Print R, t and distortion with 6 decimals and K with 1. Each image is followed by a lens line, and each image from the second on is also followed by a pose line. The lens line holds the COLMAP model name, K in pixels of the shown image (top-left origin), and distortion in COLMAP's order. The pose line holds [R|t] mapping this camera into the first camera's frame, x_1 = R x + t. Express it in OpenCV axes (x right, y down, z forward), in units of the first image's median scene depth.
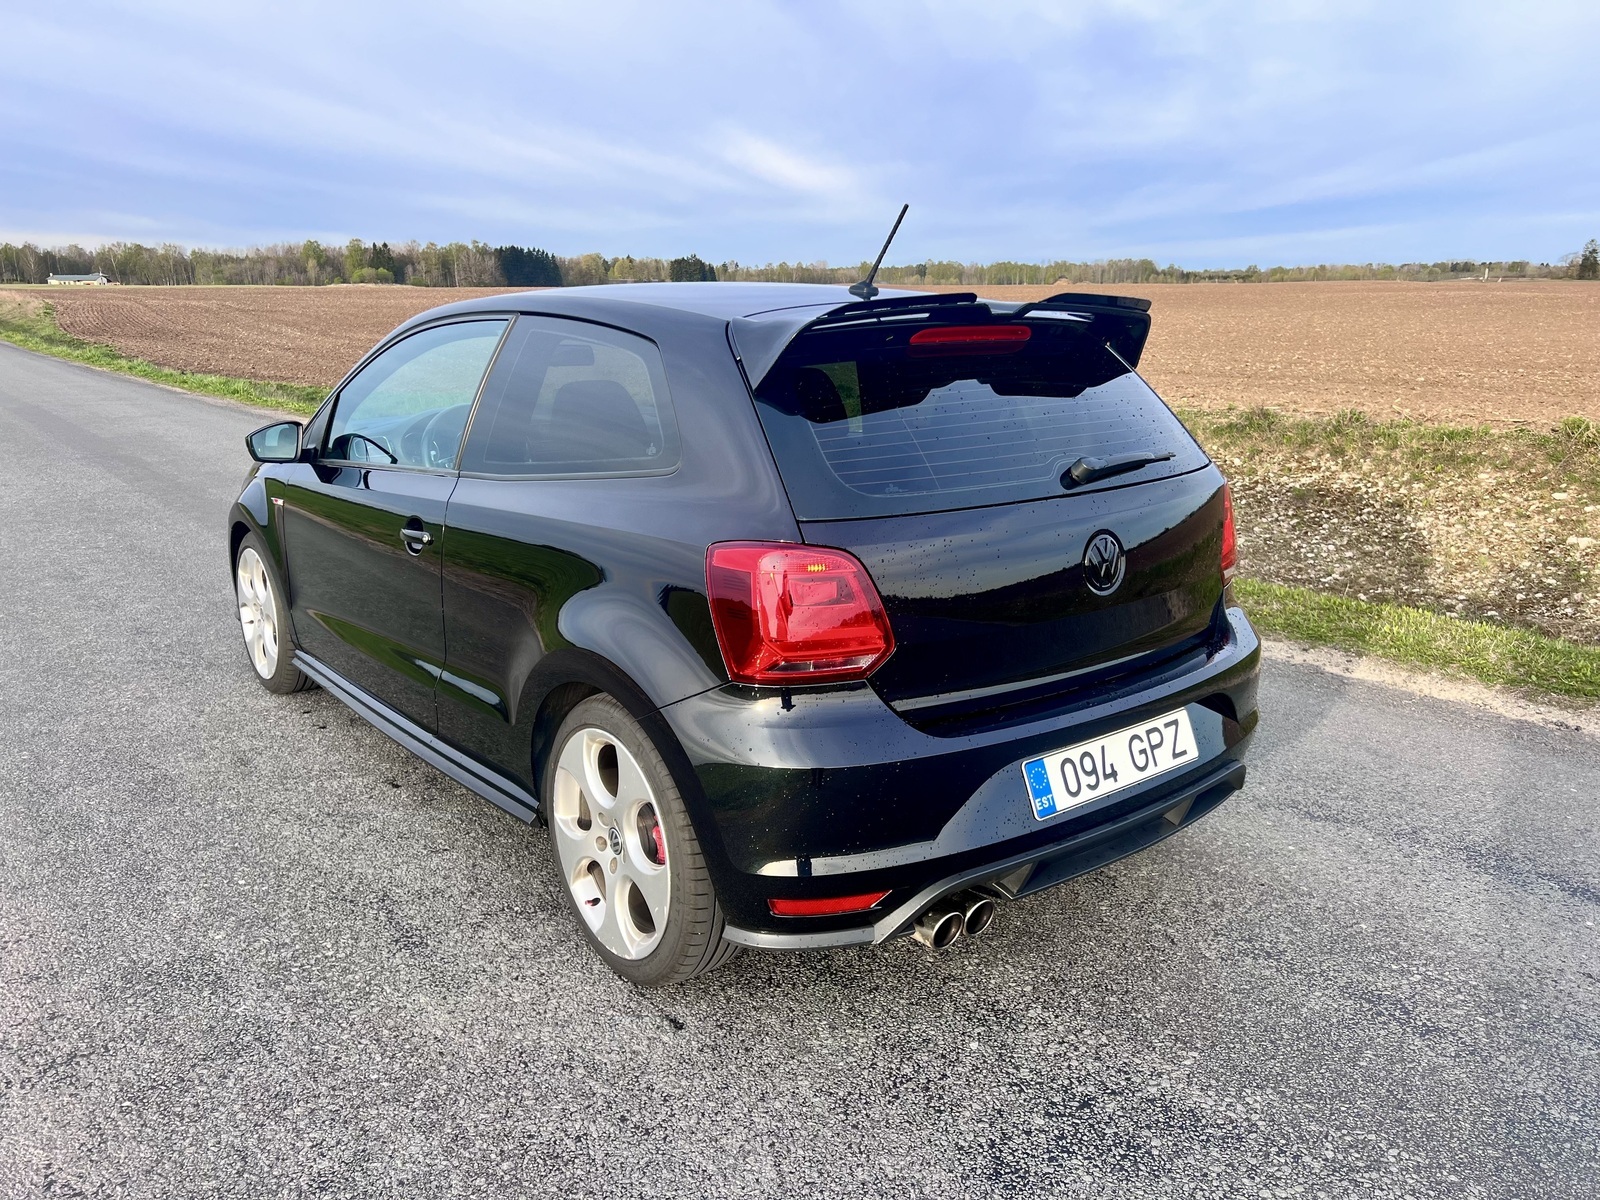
lens RADIAL K [[1187.0, 0, 788.3], [0, 1187.0, 604.0], [0, 0, 1]] dist [0.034864, -0.018600]
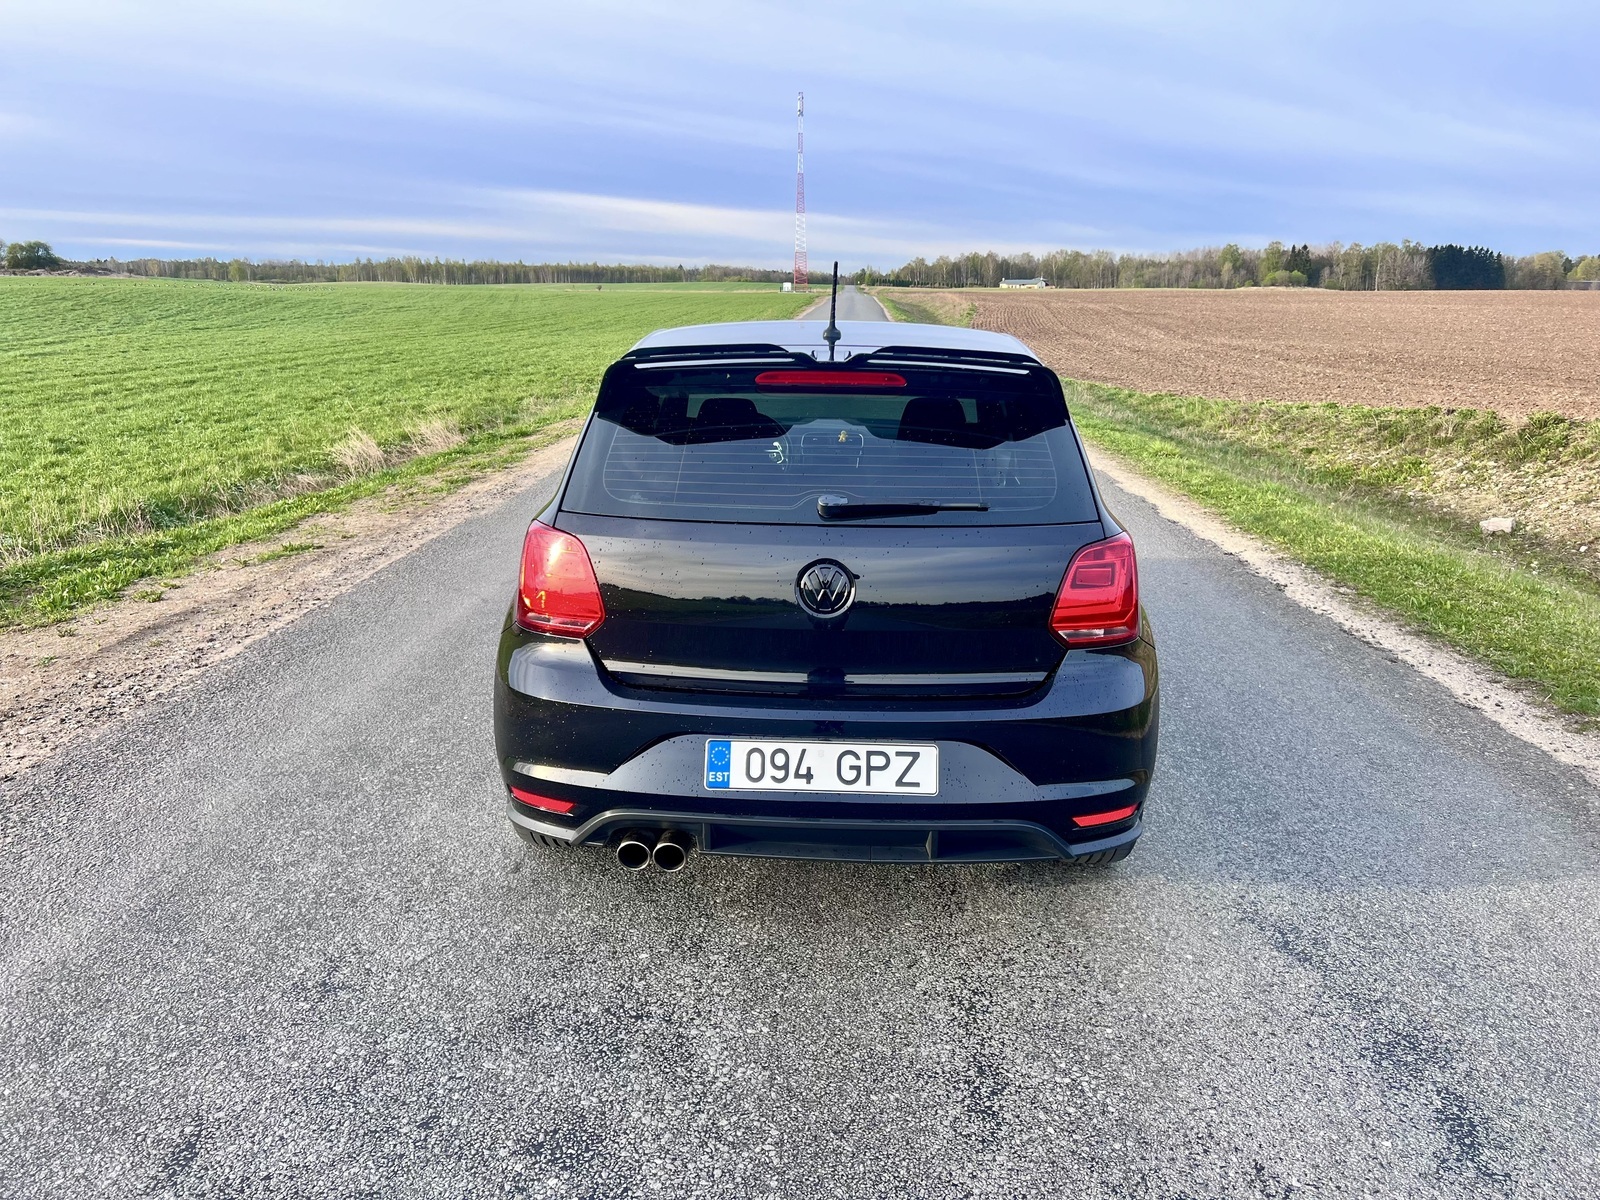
lens RADIAL K [[1187.0, 0, 799.4], [0, 1187.0, 588.0], [0, 0, 1]] dist [0.034864, -0.018600]
pose [[0.765555, 0.165049, -0.621839, 0.953053], [-0.174232, 0.983603, 0.046570, -0.083122], [0.619329, 0.072693, 0.781759, 0.115765]]
